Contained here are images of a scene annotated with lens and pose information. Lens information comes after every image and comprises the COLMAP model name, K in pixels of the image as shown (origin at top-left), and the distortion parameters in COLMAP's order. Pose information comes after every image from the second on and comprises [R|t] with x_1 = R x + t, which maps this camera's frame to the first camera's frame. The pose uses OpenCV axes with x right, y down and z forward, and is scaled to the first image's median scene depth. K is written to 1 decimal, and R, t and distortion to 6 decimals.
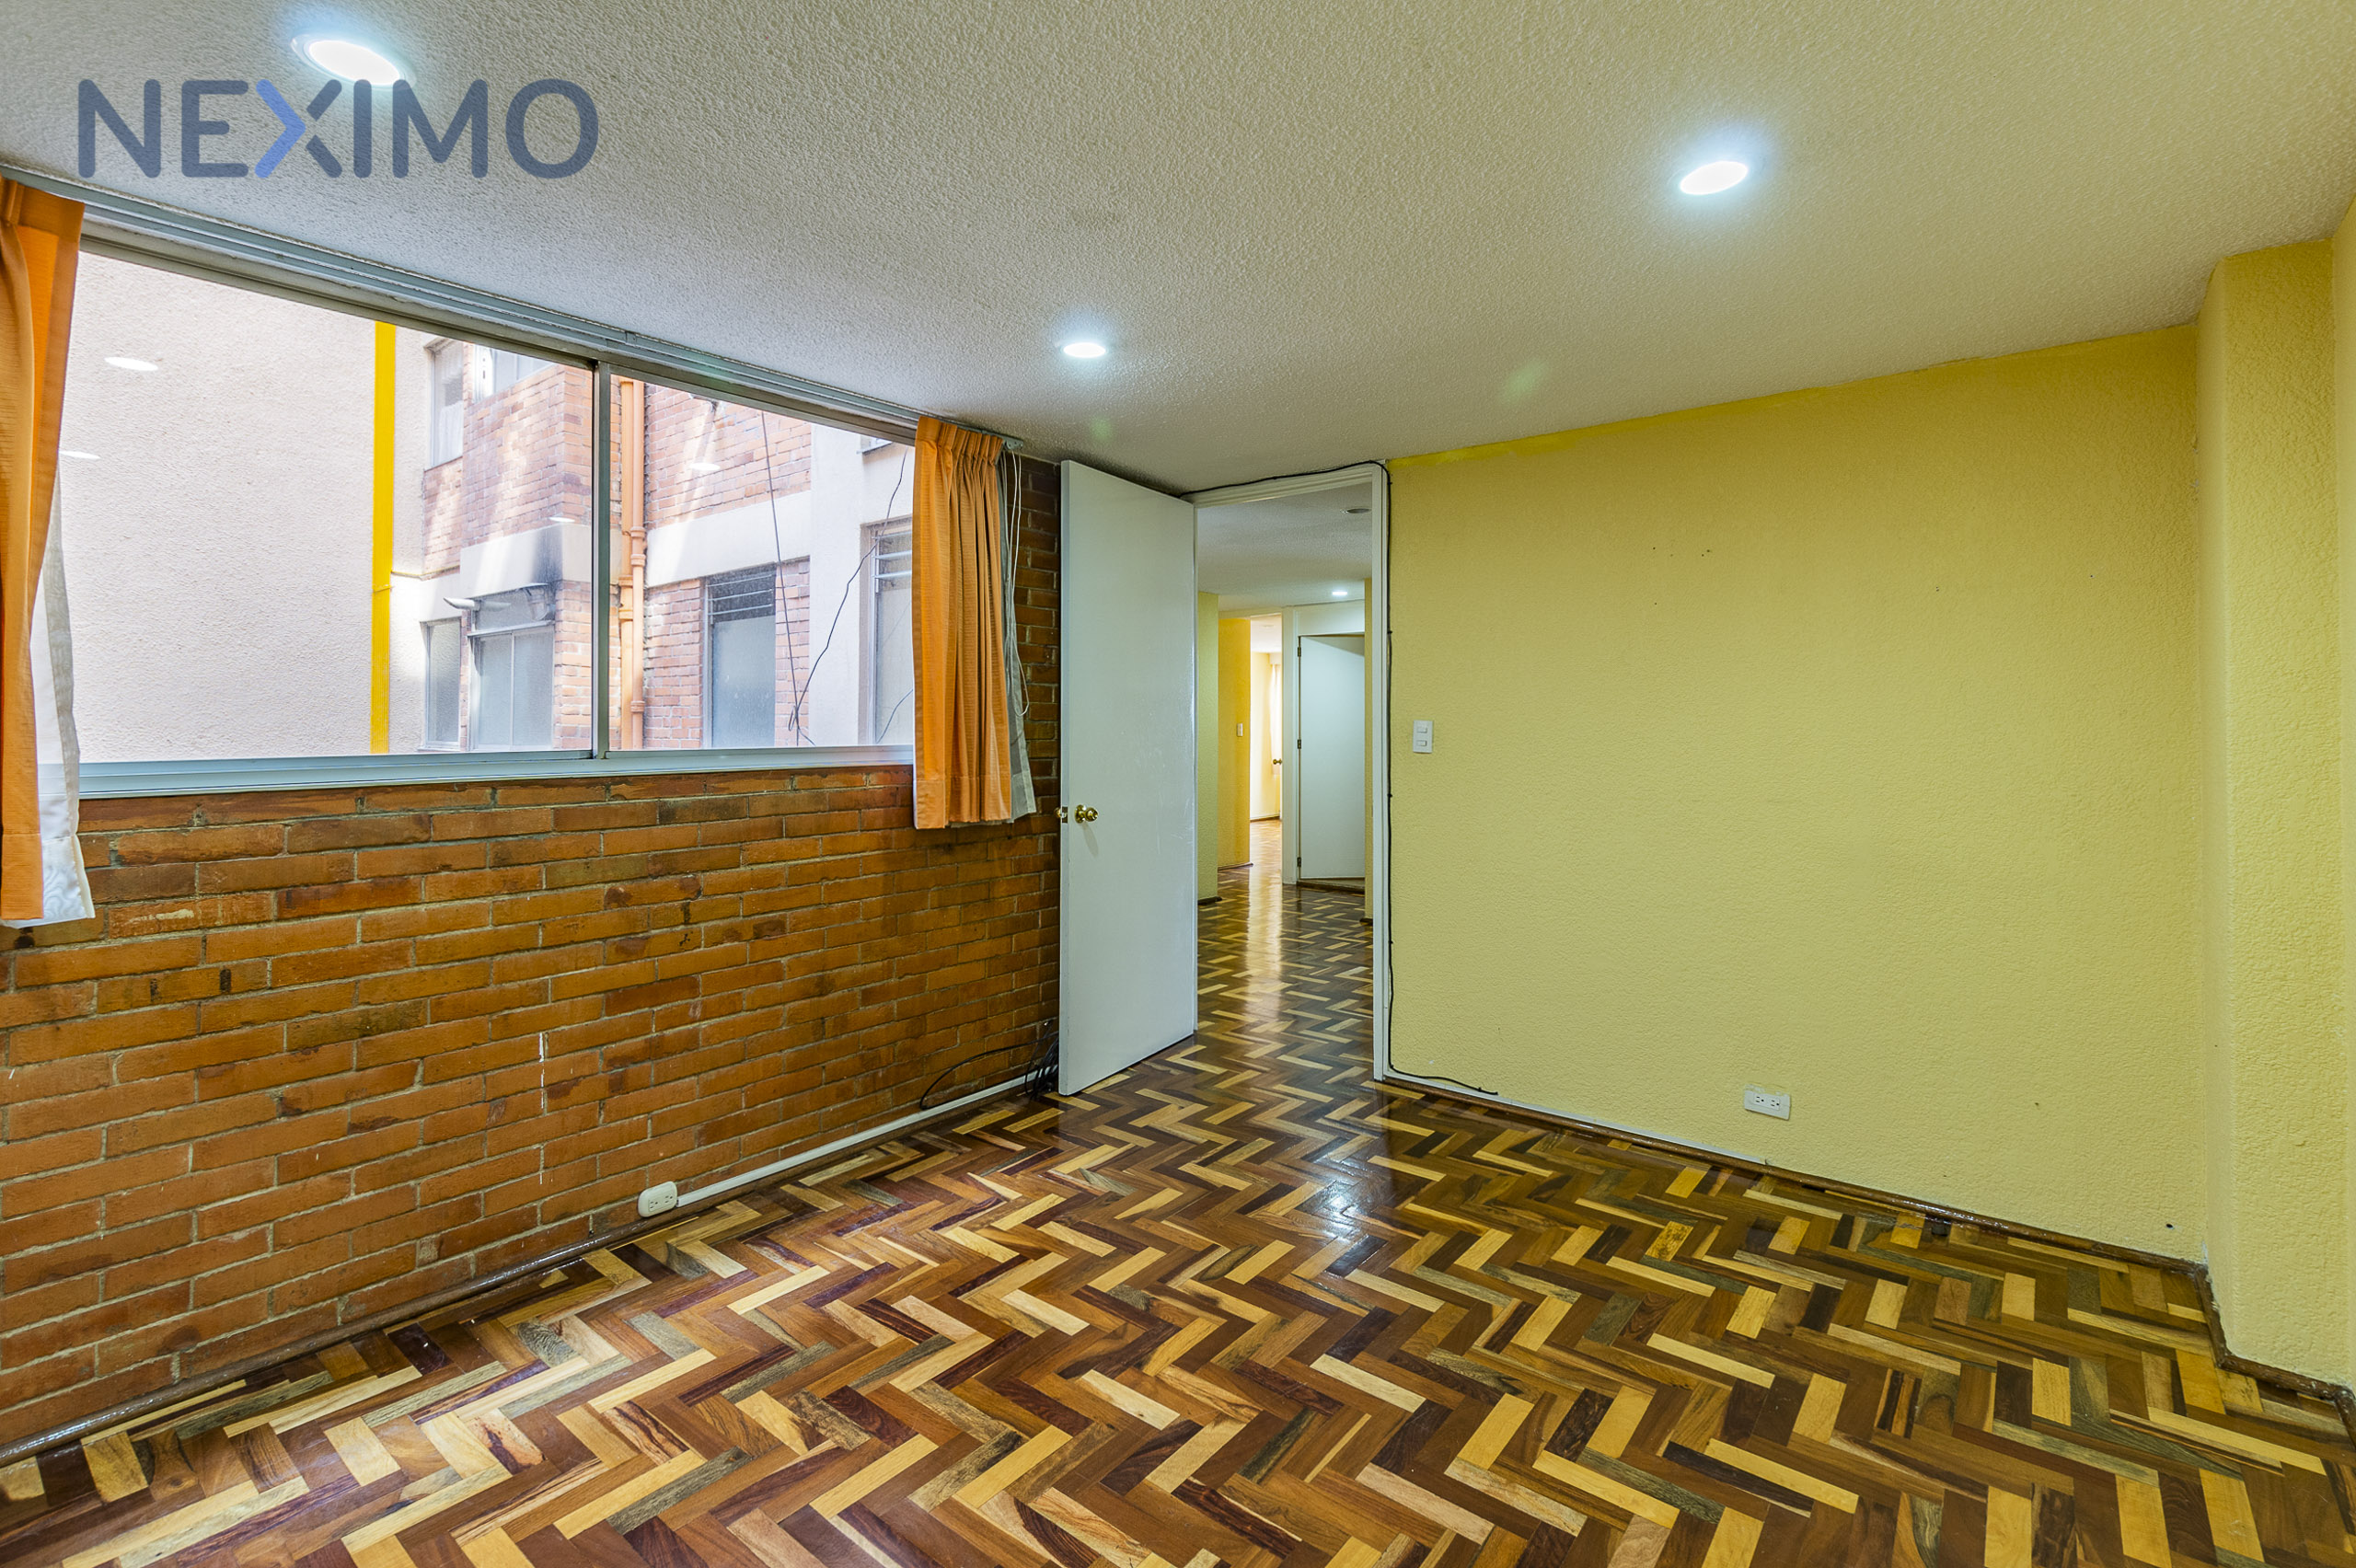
lens RADIAL K [[996.8, 0, 1174.7], [0, 996.8, 708.4], [0, 0, 1]] dist [-0.000051, -0.000868]
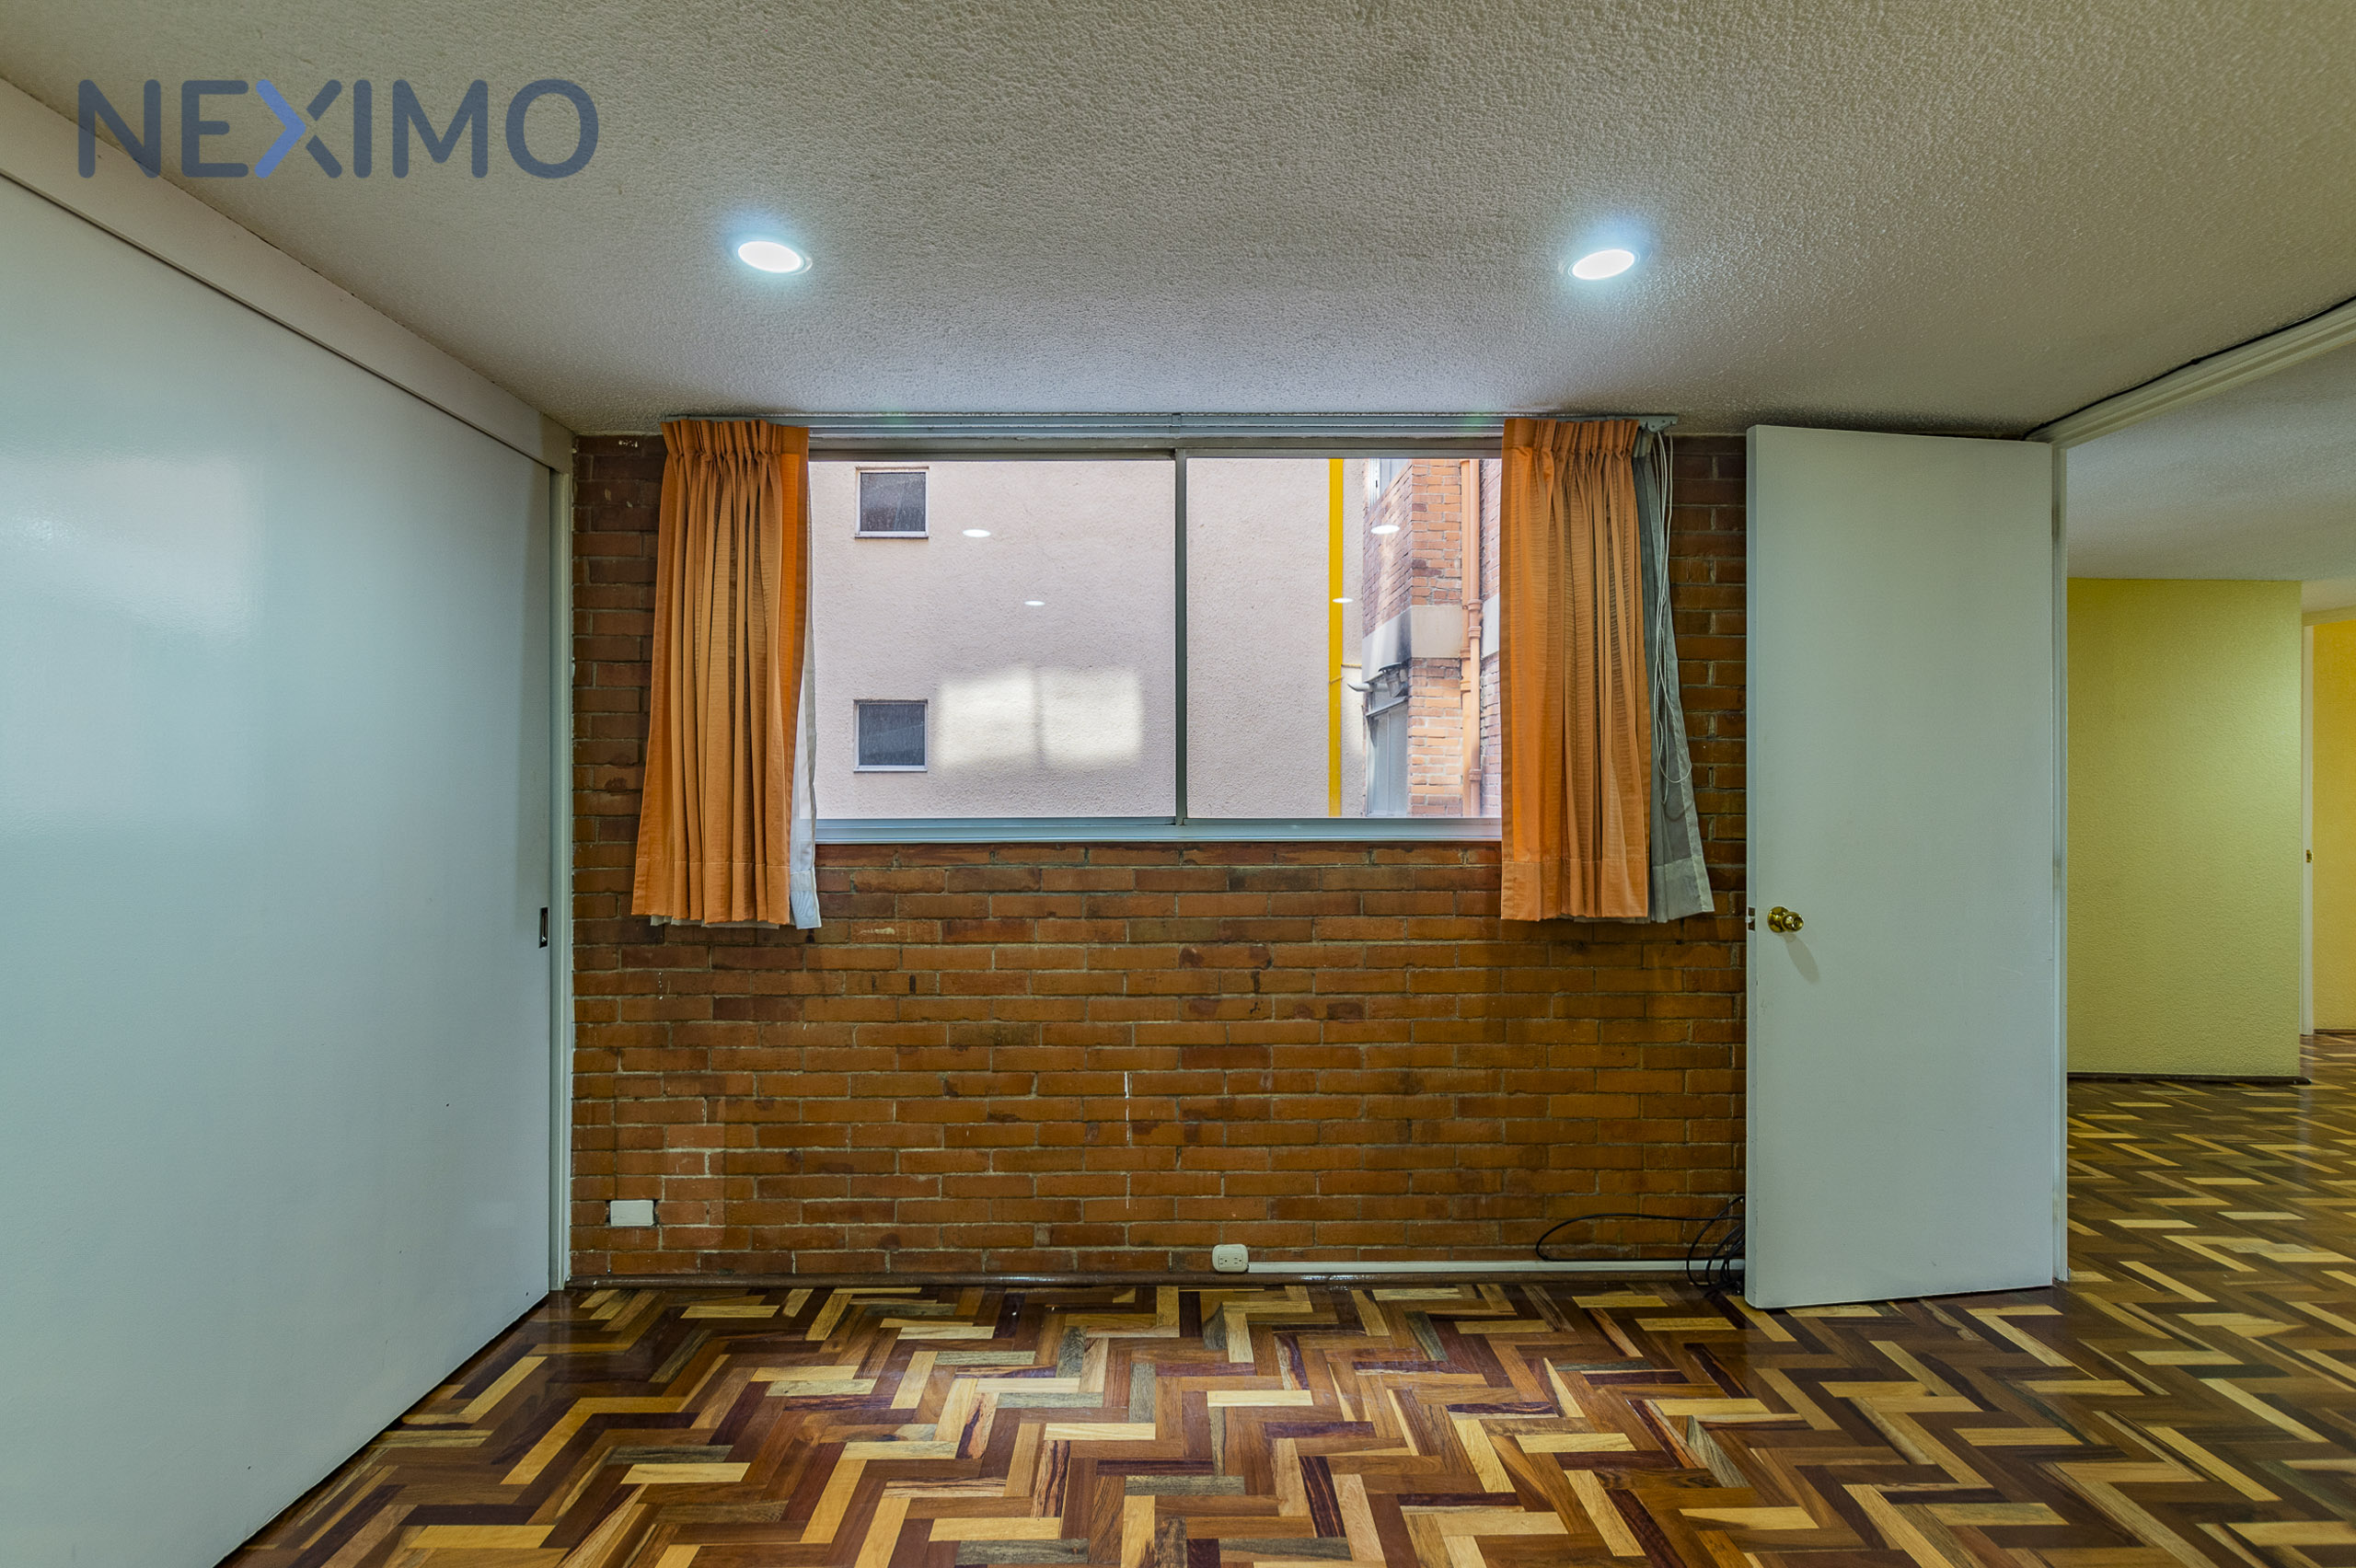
lens RADIAL K [[1034.7, 0, 1231.6], [0, 1034.7, 785.5], [0, 0, 1]] dist [0.001115, -0.001558]
pose [[0.661970, -0.002874, -0.749525, 0.281600], [0.010040, 0.999937, 0.005033, 0.003534], [0.749463, -0.010857, 0.661957, 0.309717]]
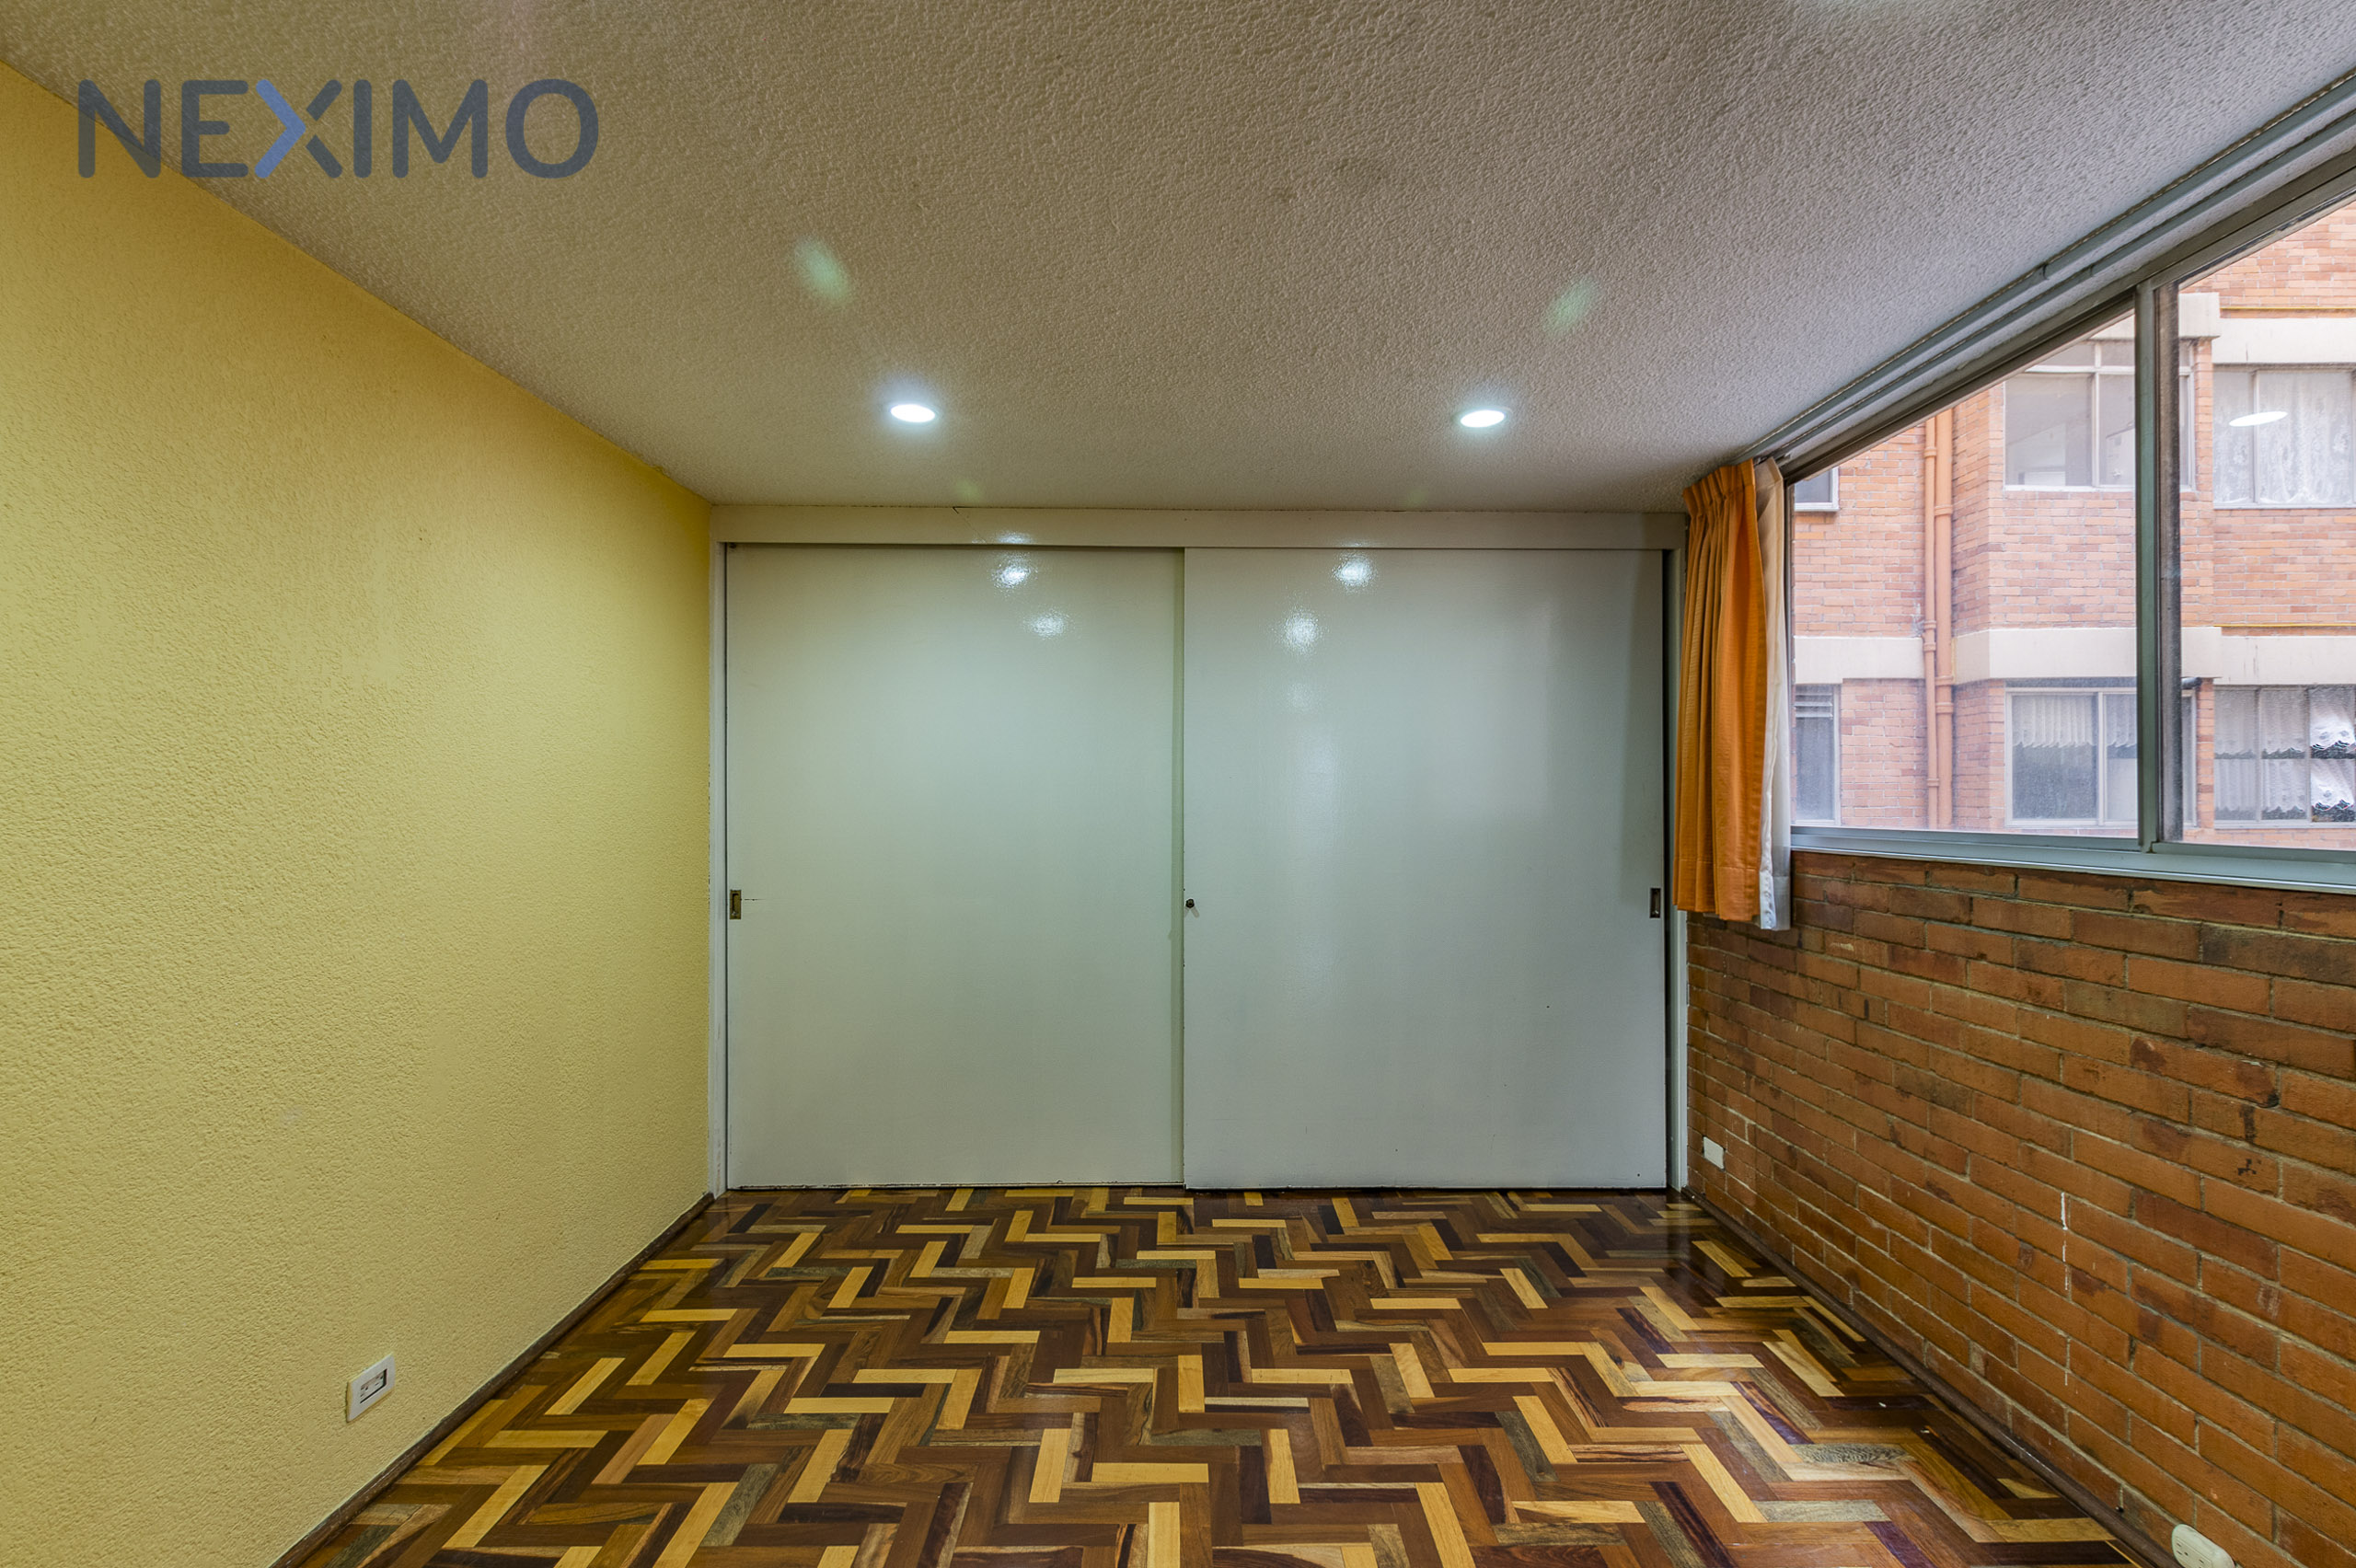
lens RADIAL K [[1066.2, 0, 1178.0], [0, 1066.2, 784.0], [0, 0, 1]] dist [-0.001935, -0.001162]
pose [[-0.770678, -0.012271, -0.637107, 0.416836], [0.003289, 0.999725, -0.023233, 0.017528], [0.637217, -0.020001, -0.770425, 1.127682]]
